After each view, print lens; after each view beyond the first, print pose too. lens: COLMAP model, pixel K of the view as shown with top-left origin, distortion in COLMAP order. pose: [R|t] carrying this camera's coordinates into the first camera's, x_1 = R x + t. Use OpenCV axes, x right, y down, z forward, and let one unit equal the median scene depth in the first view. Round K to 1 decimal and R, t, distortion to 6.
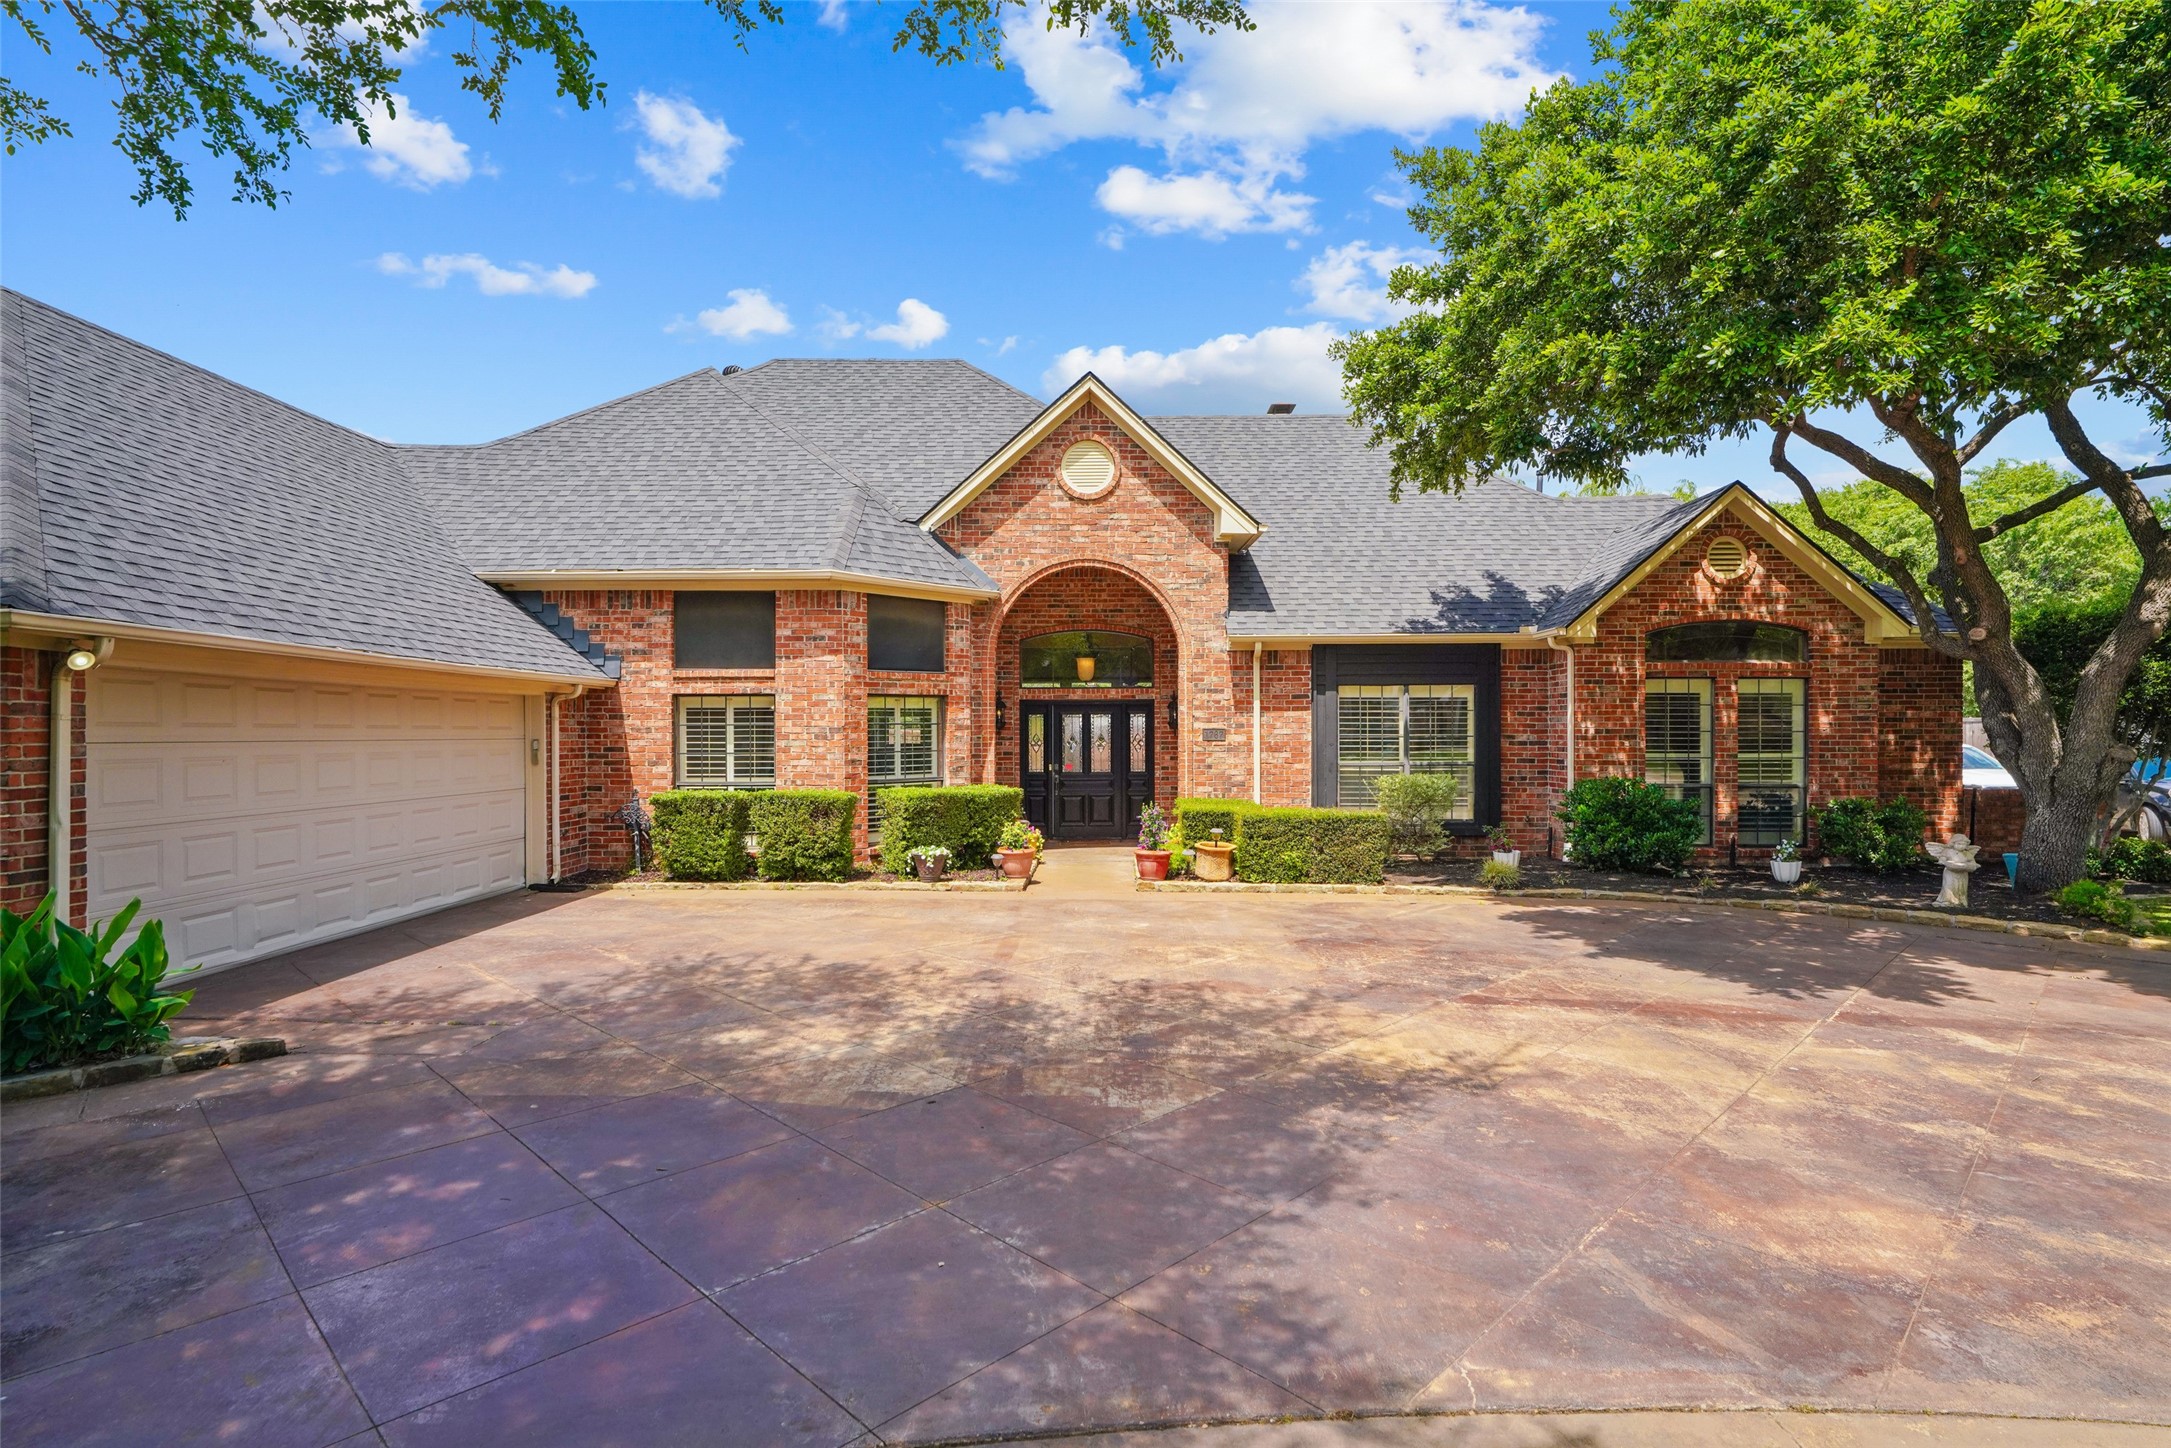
lens RADIAL K [[1091.4, 0, 1080.8], [0, 1091.4, 728.6], [0, 0, 1]] dist [-0.004730, 0.000041]
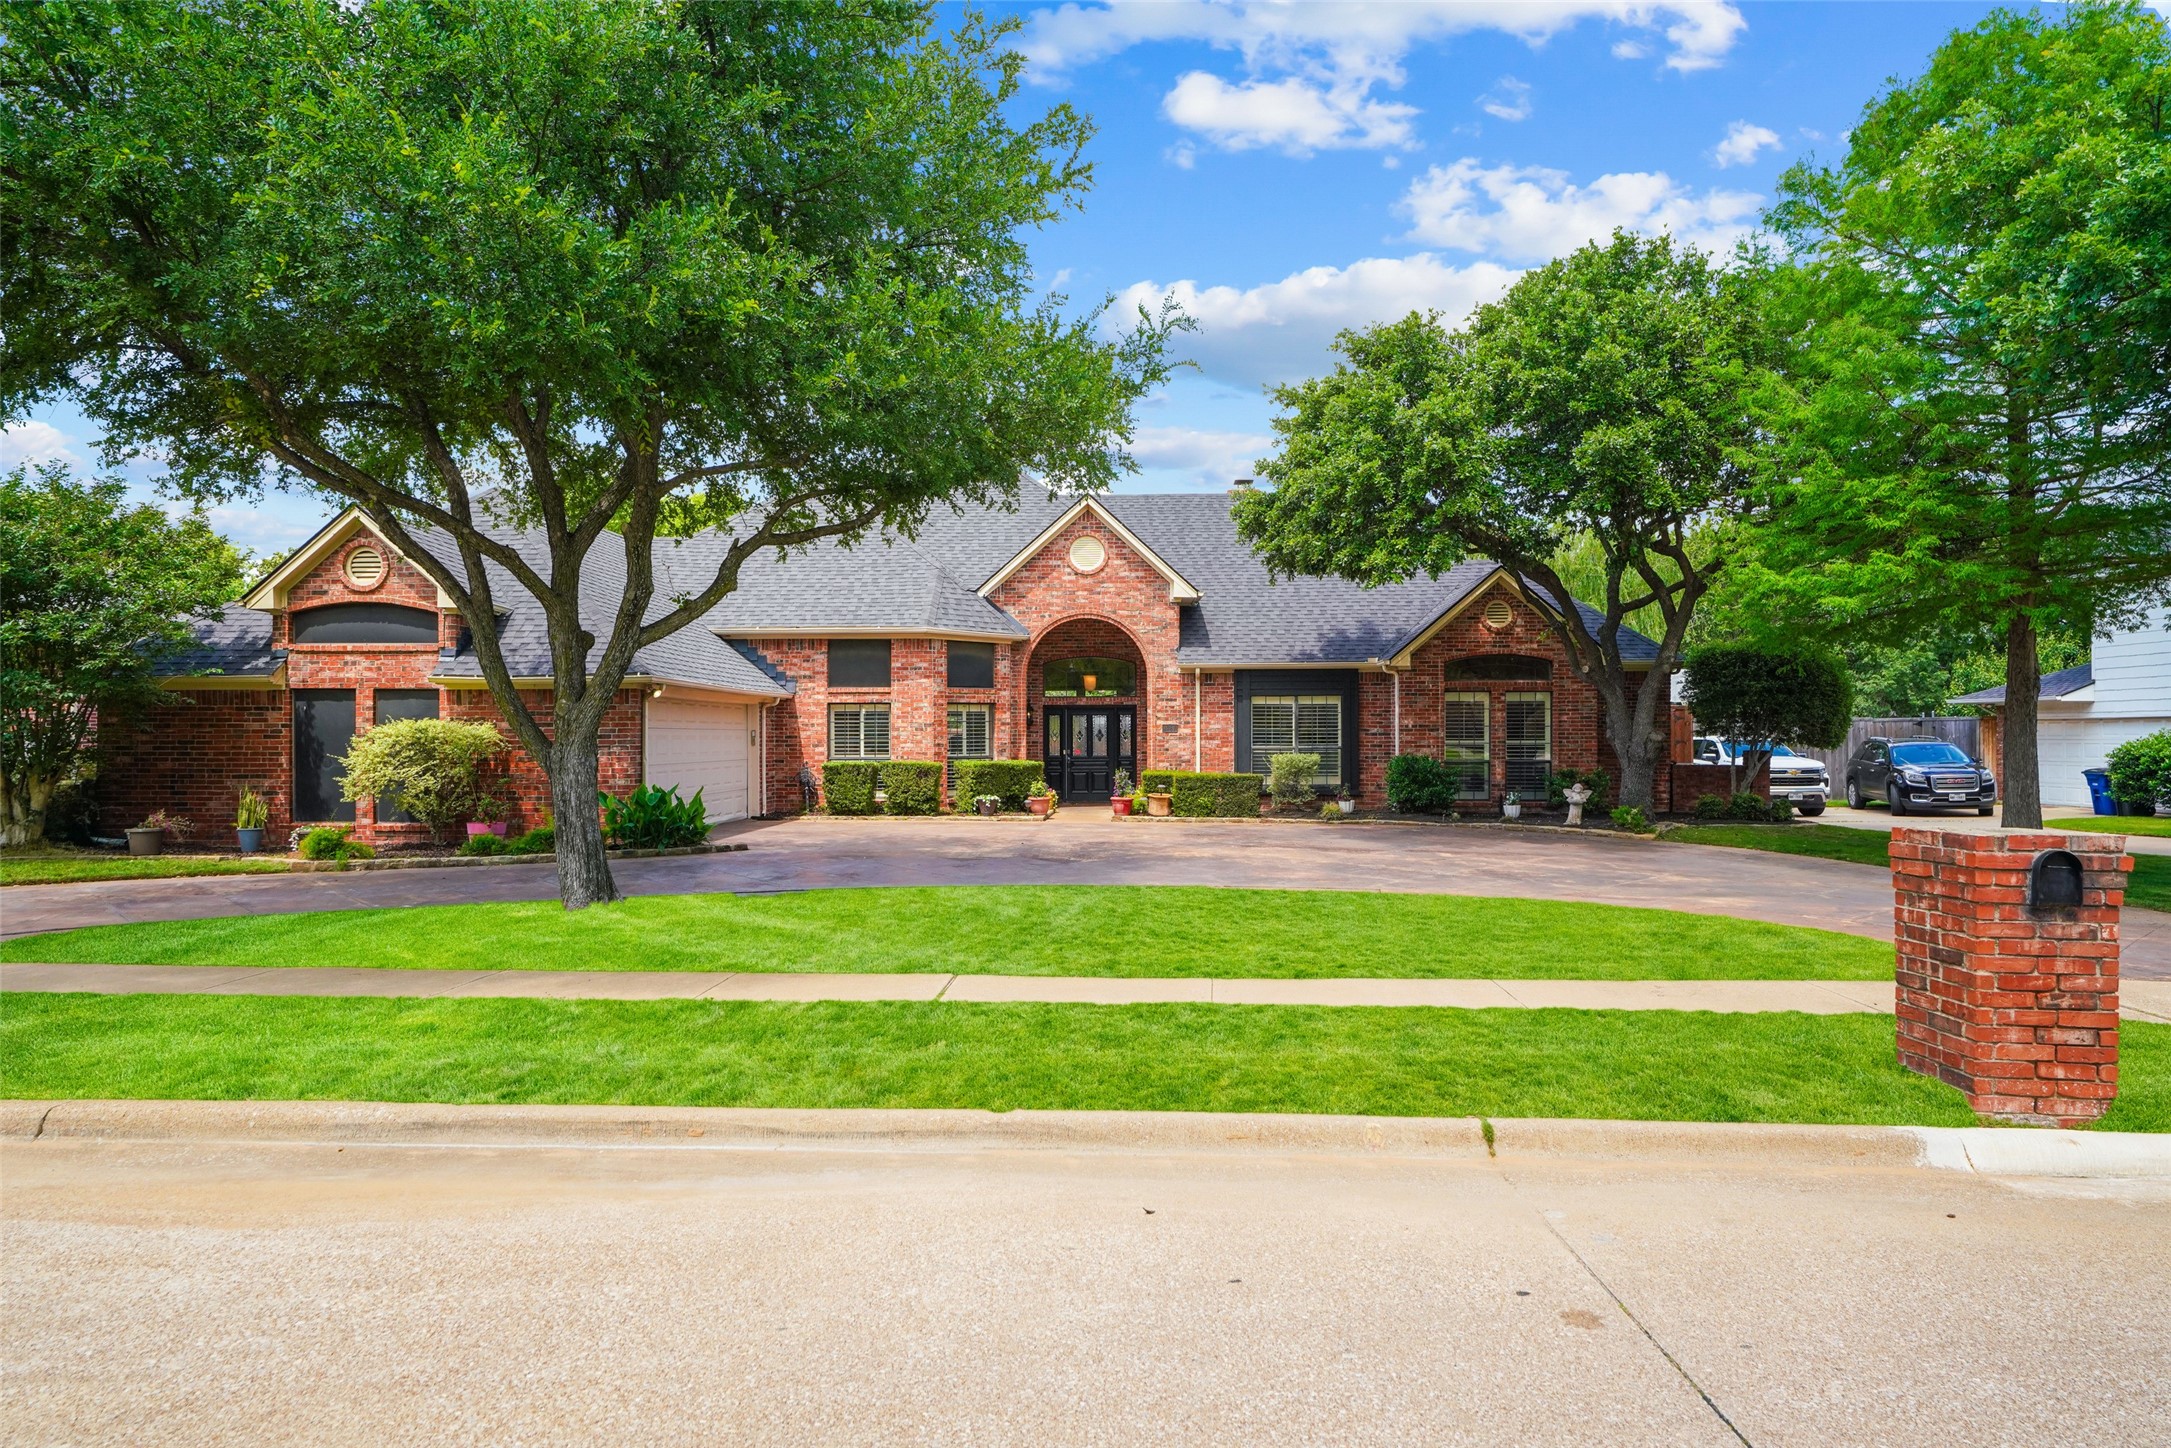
lens RADIAL K [[1255.5, 0, 1087.8], [0, 1255.5, 726.7], [0, 0, 1]] dist [0.001149, 0.000132]
pose [[0.999666, -0.000373, -0.025859, 0.056360], [0.000256, 0.999990, -0.004504, 0.011590], [0.025860, 0.004496, 0.999655, -0.801248]]
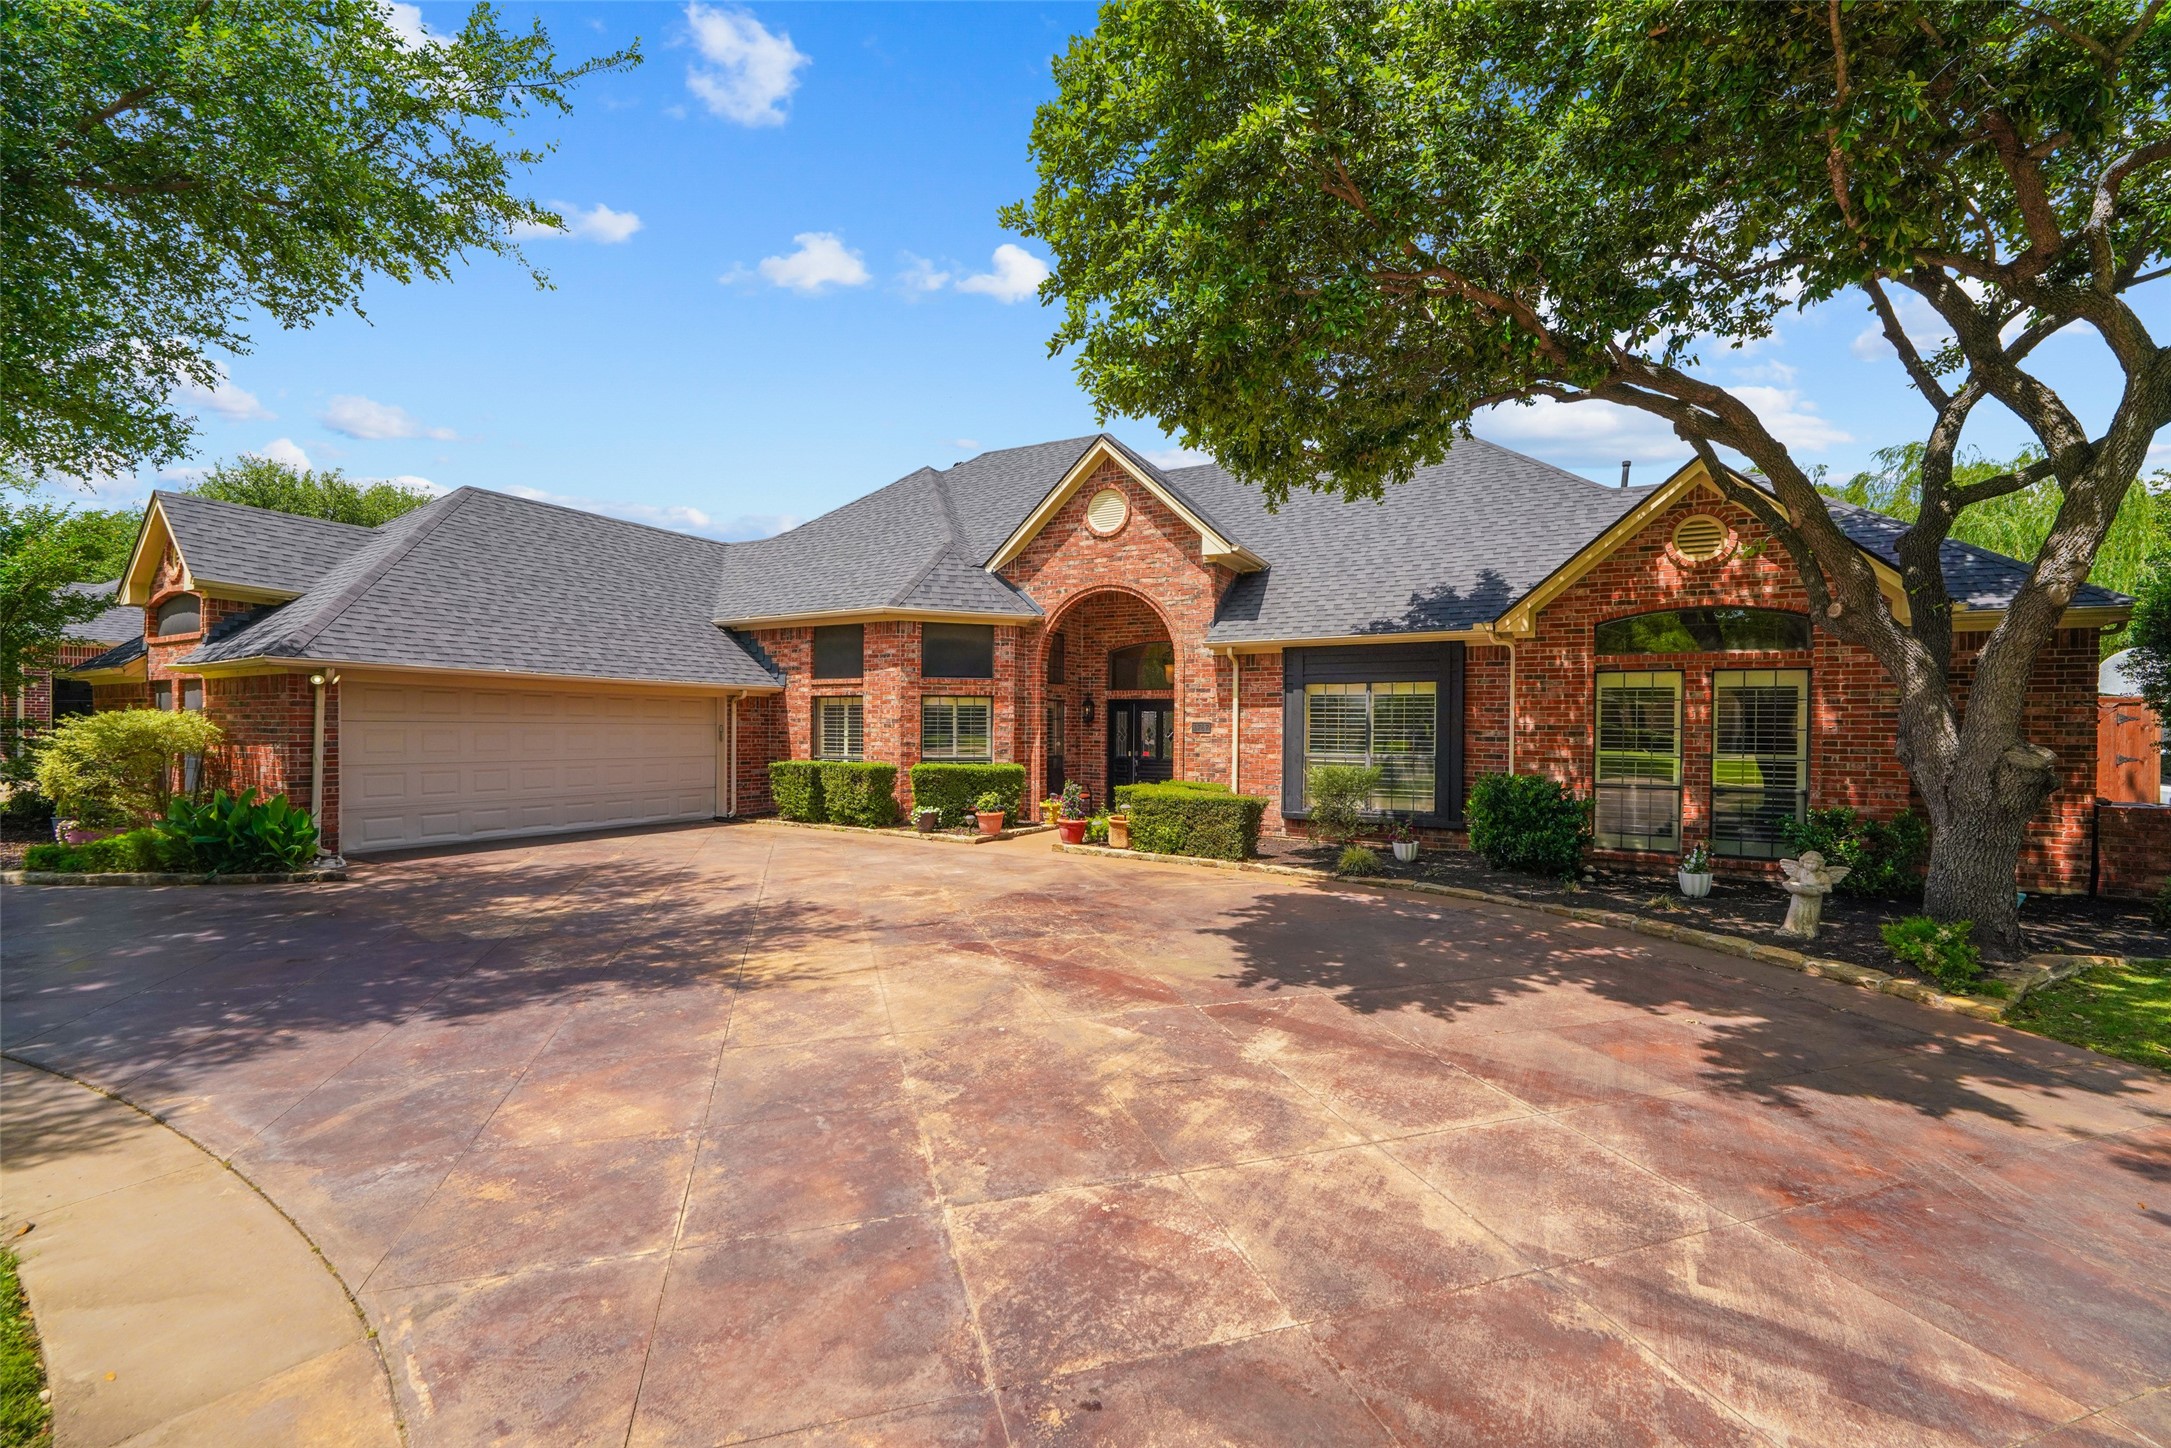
lens RADIAL K [[877.9, 0, 1076.7], [0, 877.9, 728.0], [0, 0, 1]] dist [-0.024302, -0.000463]
pose [[0.878474, 0.009627, -0.477693, 0.484406], [-0.009018, 0.999953, 0.003568, 0.004031], [0.477705, 0.001173, 0.878519, 0.116224]]
